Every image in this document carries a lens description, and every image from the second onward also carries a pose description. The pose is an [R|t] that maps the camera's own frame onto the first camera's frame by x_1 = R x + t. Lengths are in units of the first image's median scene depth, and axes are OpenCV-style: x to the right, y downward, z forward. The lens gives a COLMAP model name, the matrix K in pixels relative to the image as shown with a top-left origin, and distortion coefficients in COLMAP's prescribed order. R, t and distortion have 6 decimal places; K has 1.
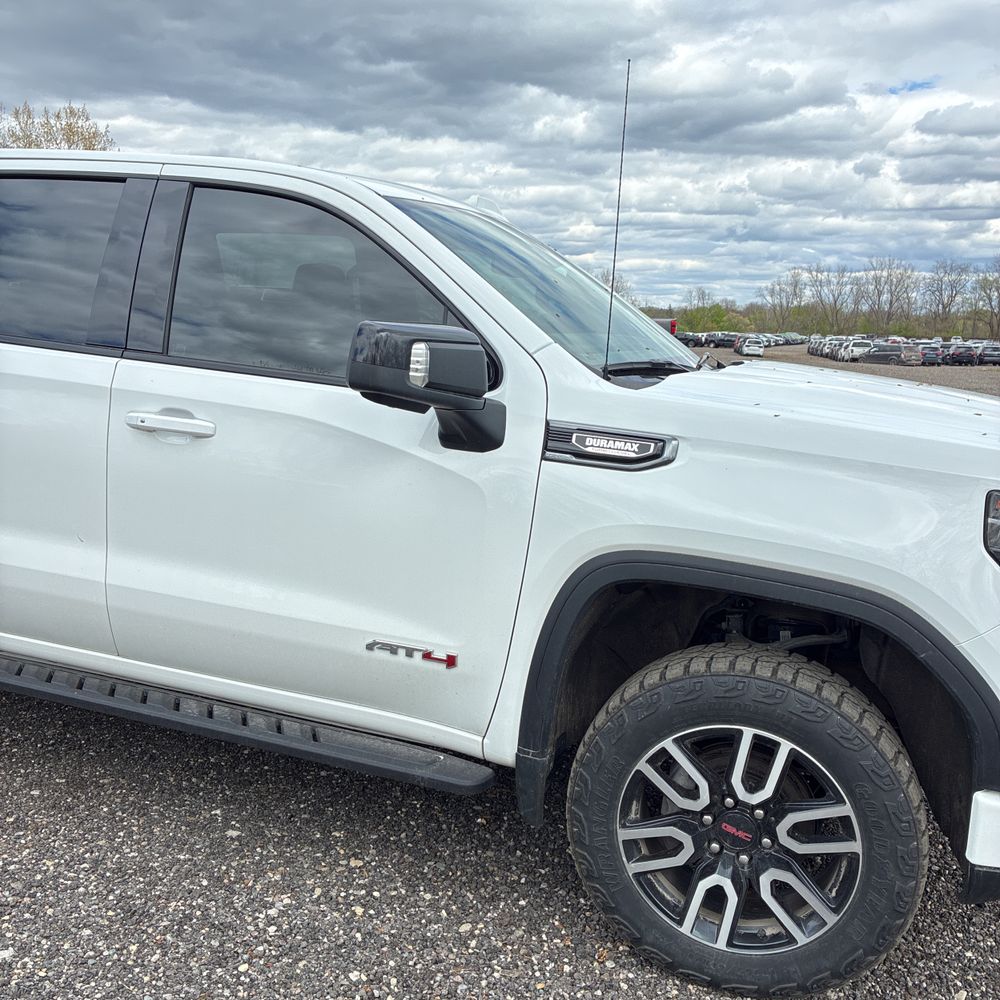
lens RADIAL K [[1016.3, 0, 491.4], [0, 1016.3, 490.8], [0, 0, 1]] dist [0.033311, 0.000000]
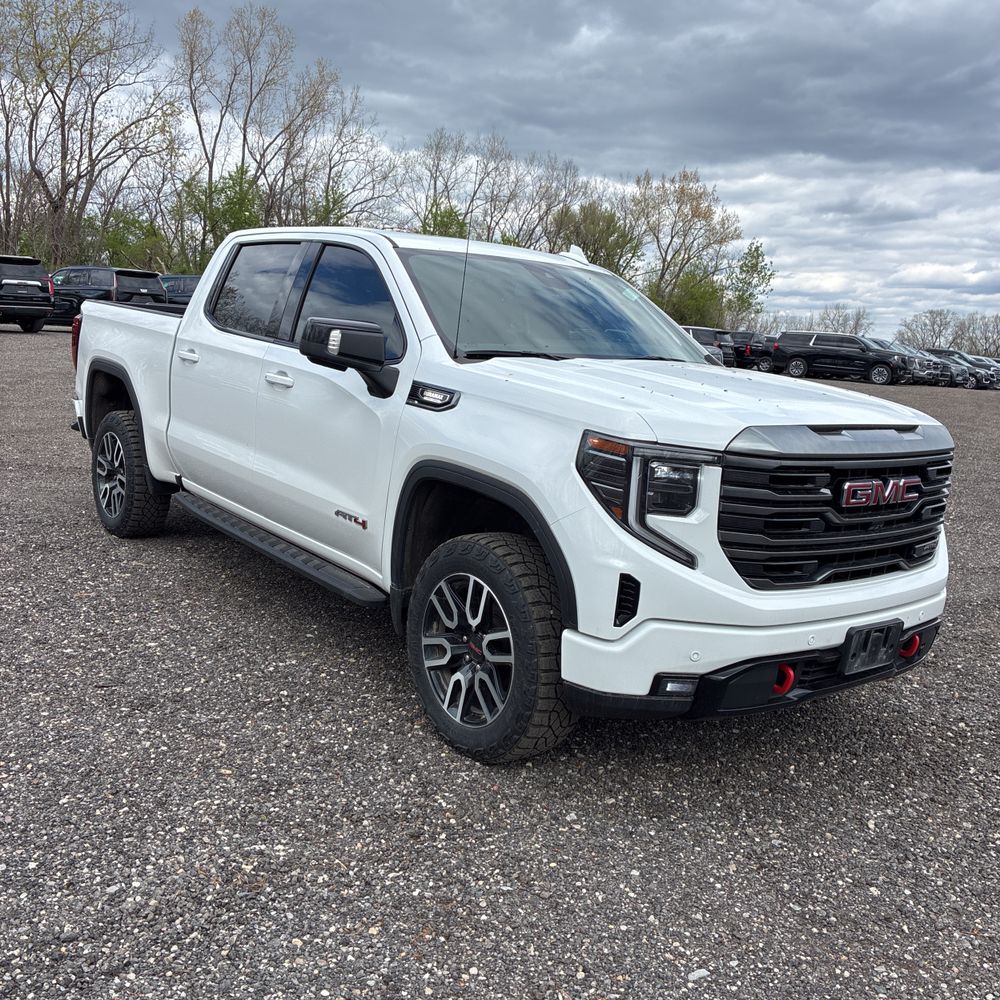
lens RADIAL K [[1016.3, 0, 508.6], [0, 1016.3, 472.6], [0, 0, 1]] dist [0.033311, 0.000000]
pose [[0.849251, 0.089378, -0.520370, 1.063455], [-0.121881, 0.992135, -0.028503, 0.107631], [0.513730, 0.087630, 0.853465, -0.314008]]
